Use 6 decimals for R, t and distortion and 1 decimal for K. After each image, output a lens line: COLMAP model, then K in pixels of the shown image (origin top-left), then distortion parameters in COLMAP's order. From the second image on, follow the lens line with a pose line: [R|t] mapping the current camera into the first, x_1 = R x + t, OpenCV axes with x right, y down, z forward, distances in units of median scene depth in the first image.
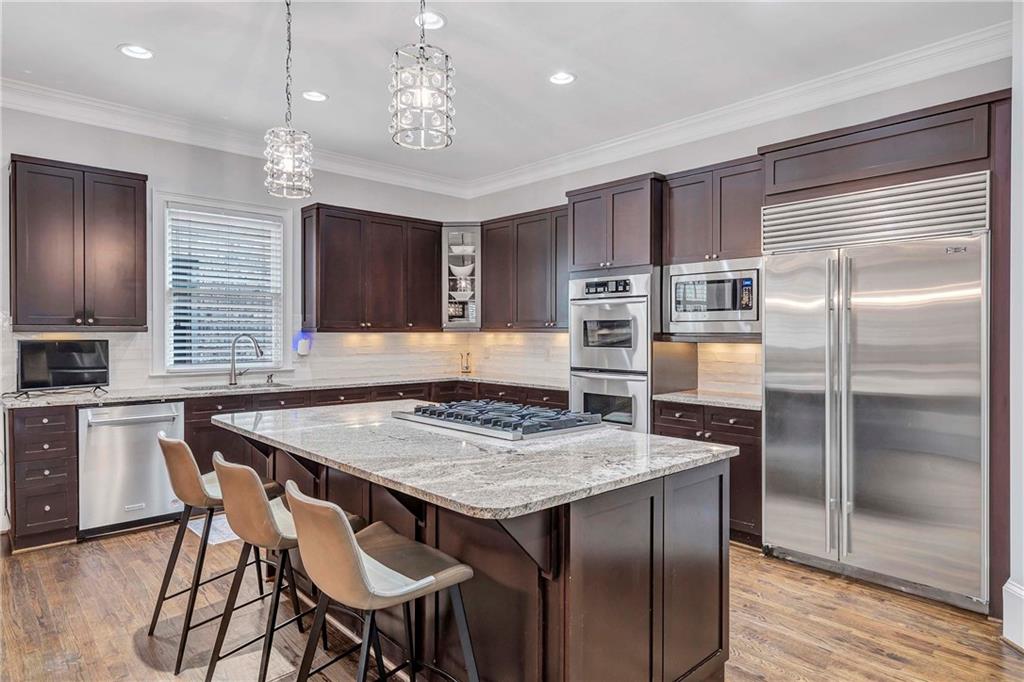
lens RADIAL K [[582.8, 0, 515.2], [0, 582.8, 336.6], [0, 0, 1]] dist [0.001396, -0.000201]
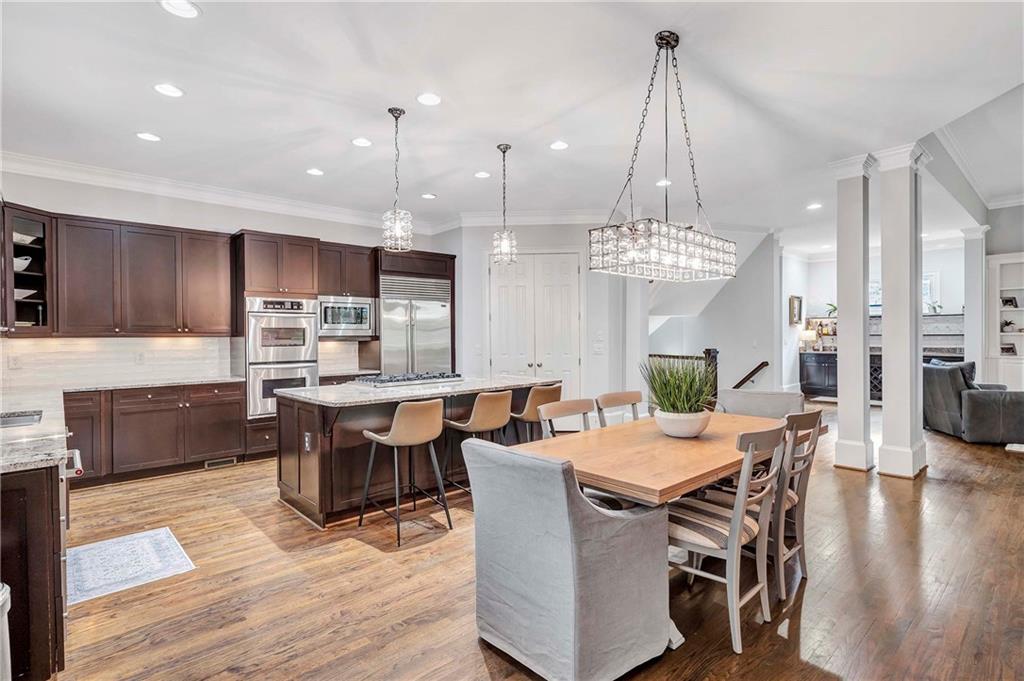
lens RADIAL K [[501.7, 0, 512.2], [0, 501.7, 338.2], [0, 0, 1]] dist [0.000969, 0.000147]
pose [[0.017533, -0.010779, 0.999788, -1.102153], [0.015065, 0.999831, 0.010515, -0.006663], [-0.999733, 0.014877, 0.017692, 0.401395]]
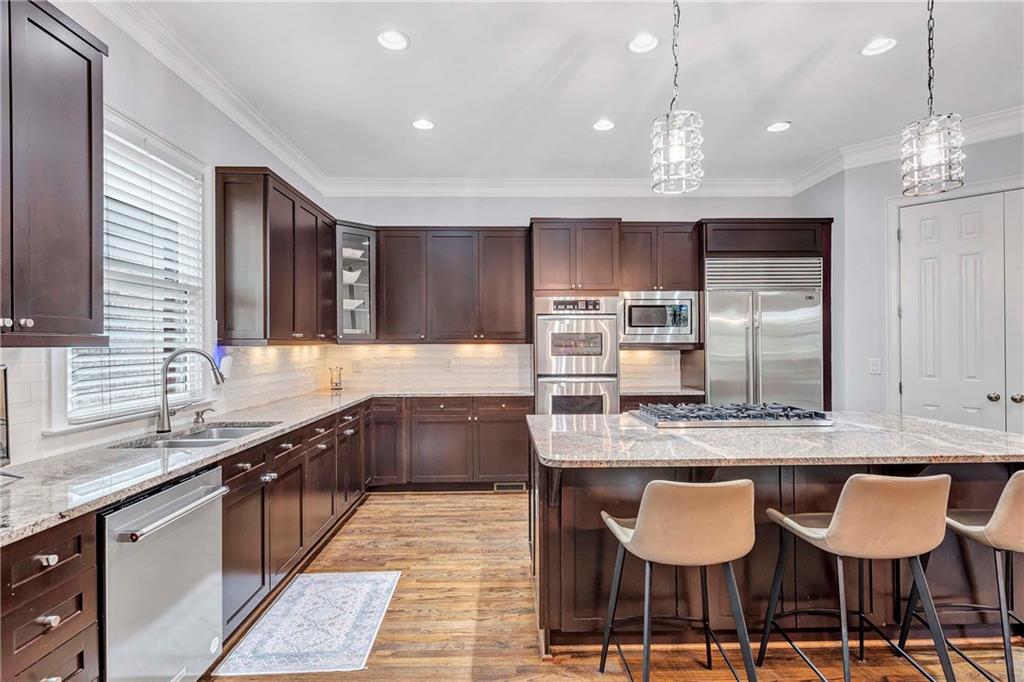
lens RADIAL K [[501.7, 0, 512.4], [0, 501.7, 344.2], [0, 0, 1]] dist [0.000969, 0.000147]
pose [[0.666991, -0.007652, 0.745027, -0.700650], [0.012819, 0.999917, -0.001207, -0.005616], [-0.744956, 0.010356, 0.667033, 0.411821]]
